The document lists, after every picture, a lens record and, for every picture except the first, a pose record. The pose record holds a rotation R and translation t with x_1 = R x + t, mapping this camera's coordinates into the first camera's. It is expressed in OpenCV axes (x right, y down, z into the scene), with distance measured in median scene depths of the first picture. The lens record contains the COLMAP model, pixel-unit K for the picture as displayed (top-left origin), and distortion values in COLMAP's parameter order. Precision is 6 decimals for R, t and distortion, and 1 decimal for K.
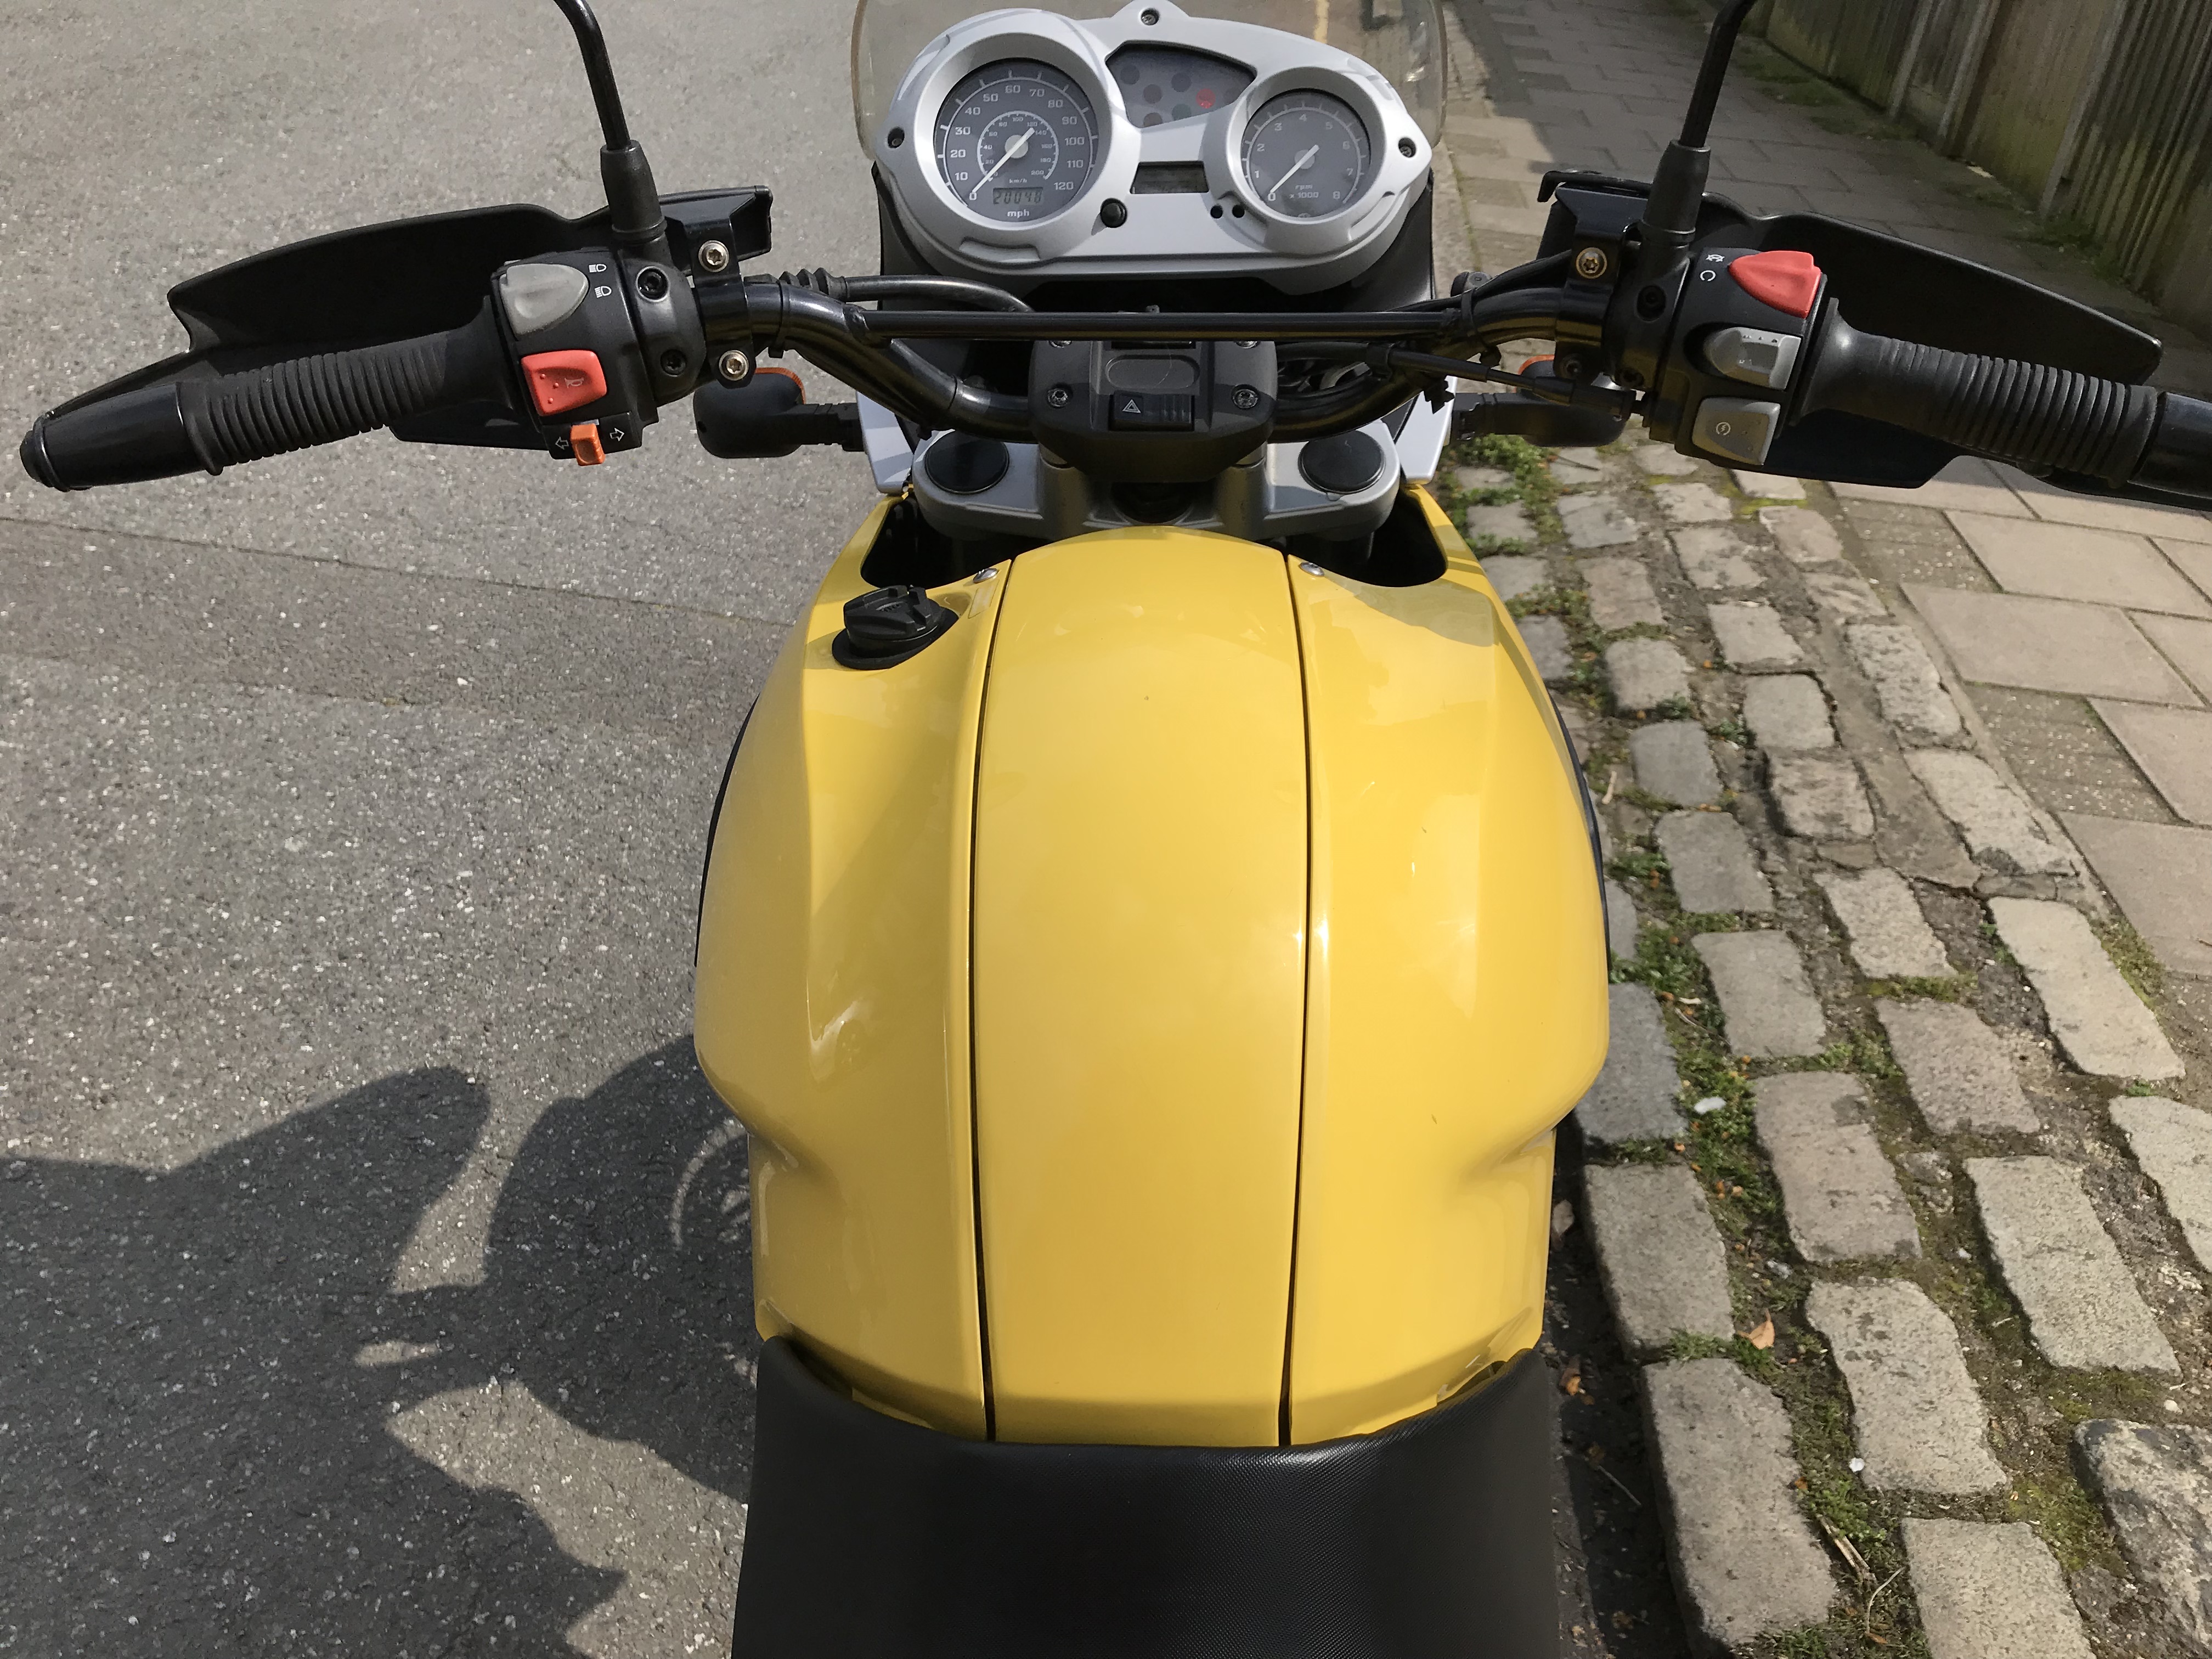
lens RADIAL K [[1852.9, 0, 1106.0], [0, 1852.9, 829.5], [0, 0, 1]] dist [0.019986, -0.007261]
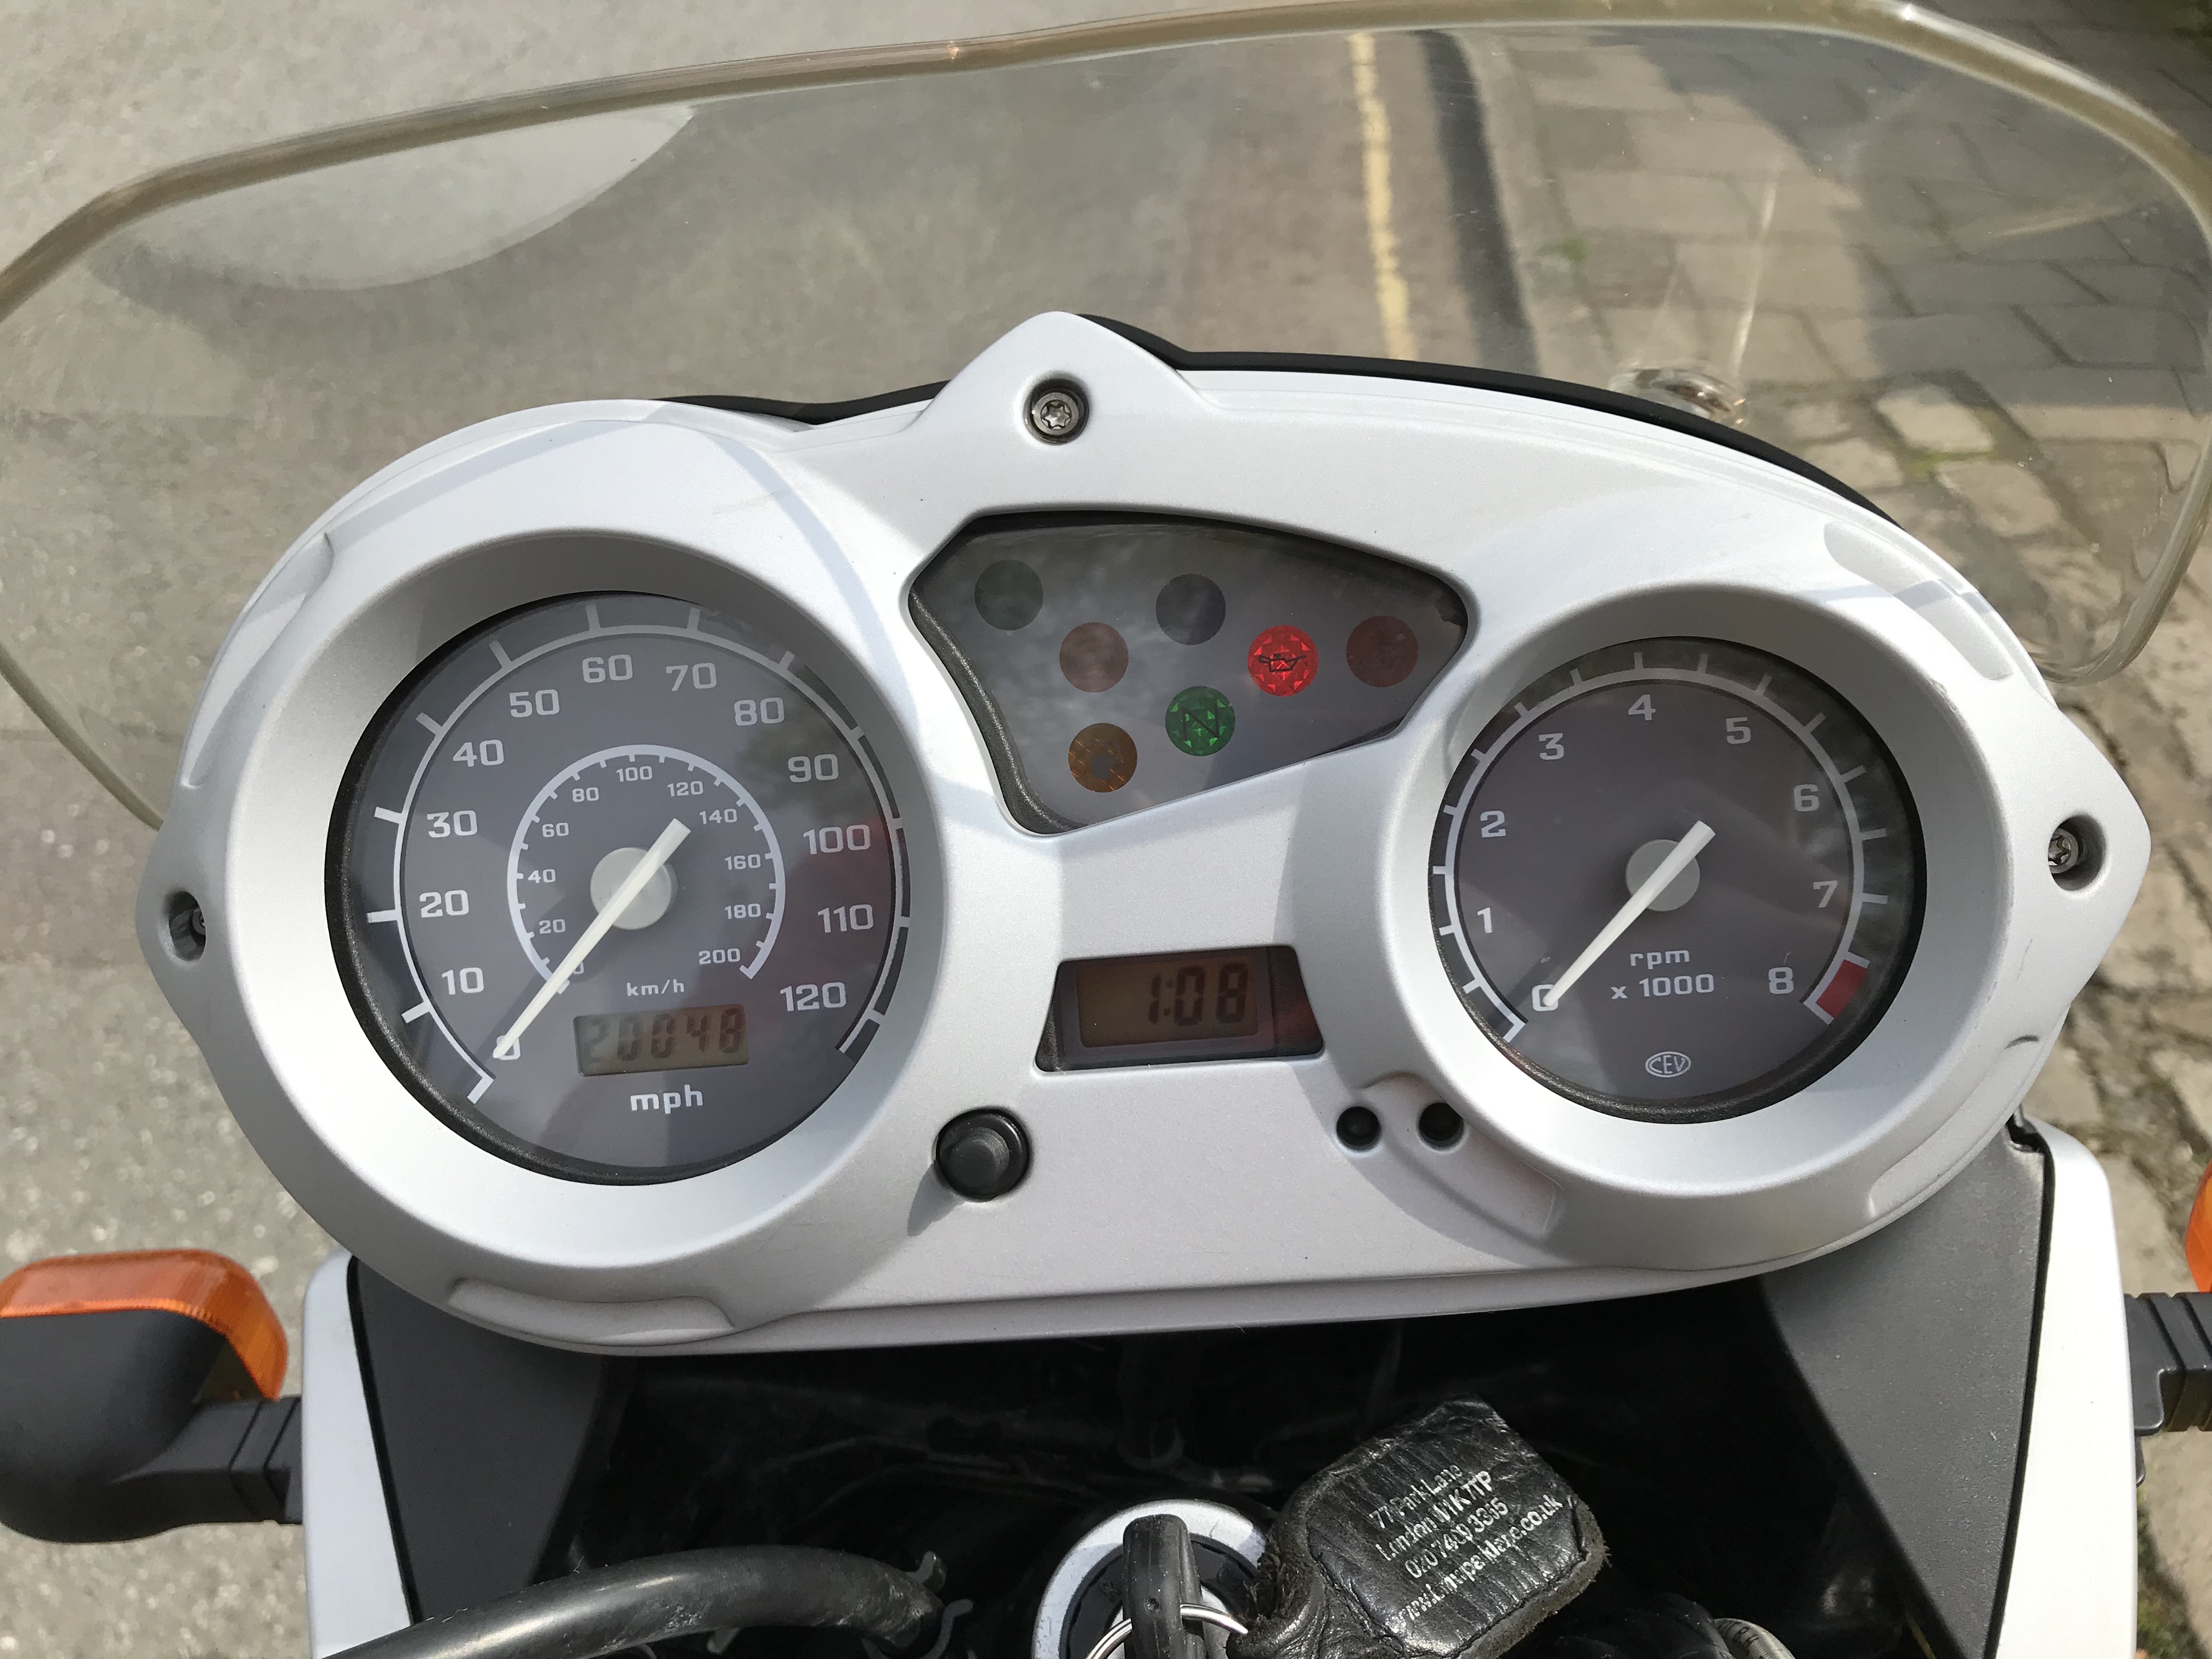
lens RADIAL K [[1852.9, 0, 1106.0], [0, 1852.9, 829.5], [0, 0, 1]] dist [0.019986, -0.007261]
pose [[0.996181, -0.078376, -0.038477, 0.012863], [0.081228, 0.993543, 0.079212, -0.140740], [0.032020, -0.082034, 0.996115, 0.257877]]
